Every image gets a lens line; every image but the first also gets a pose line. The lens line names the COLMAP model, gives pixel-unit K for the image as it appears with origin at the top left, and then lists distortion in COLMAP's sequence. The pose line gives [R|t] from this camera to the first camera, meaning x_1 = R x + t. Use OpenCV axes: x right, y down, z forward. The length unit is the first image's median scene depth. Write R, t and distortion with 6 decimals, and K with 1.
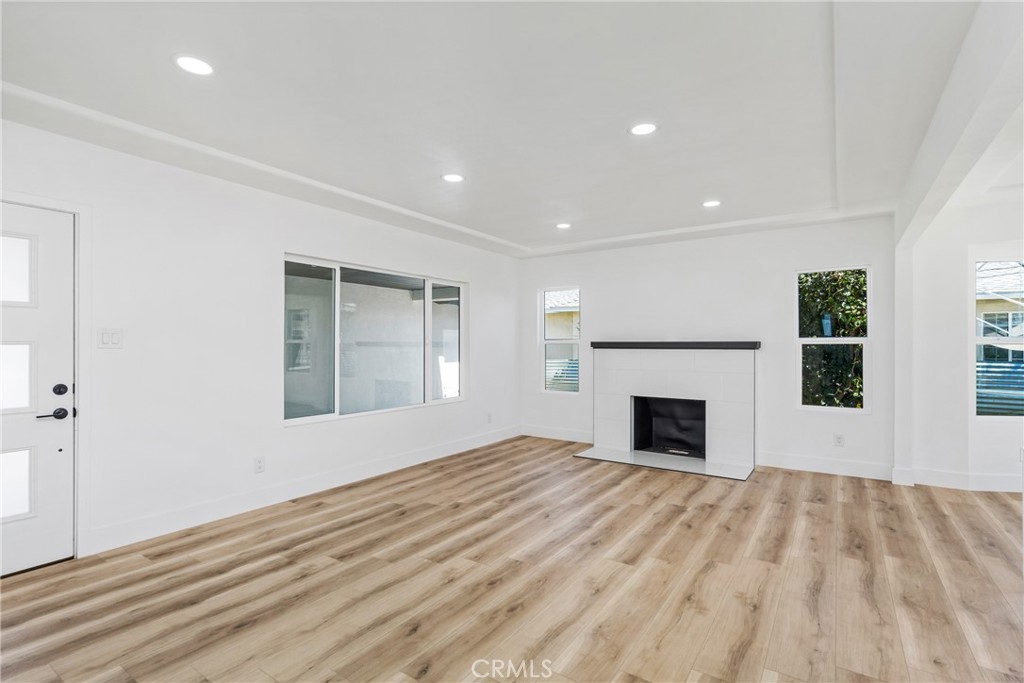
lens RADIAL K [[471.0, 0, 510.5], [0, 471.0, 344.3], [0, 0, 1]] dist [-0.014174, 0.000030]
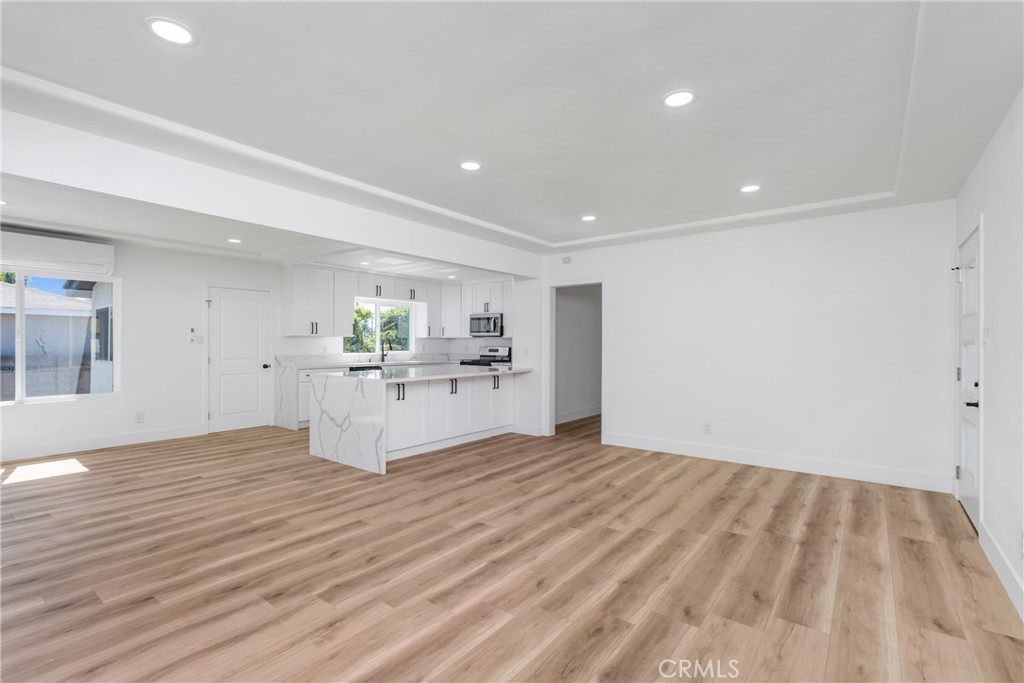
lens RADIAL K [[471.0, 0, 513.4], [0, 471.0, 341.4], [0, 0, 1]] dist [-0.014174, 0.000030]
pose [[-0.998665, -0.003230, 0.051544, 0.098808], [-0.003614, 0.999966, -0.007361, 0.007315], [-0.051519, -0.007538, -0.998644, 2.050419]]
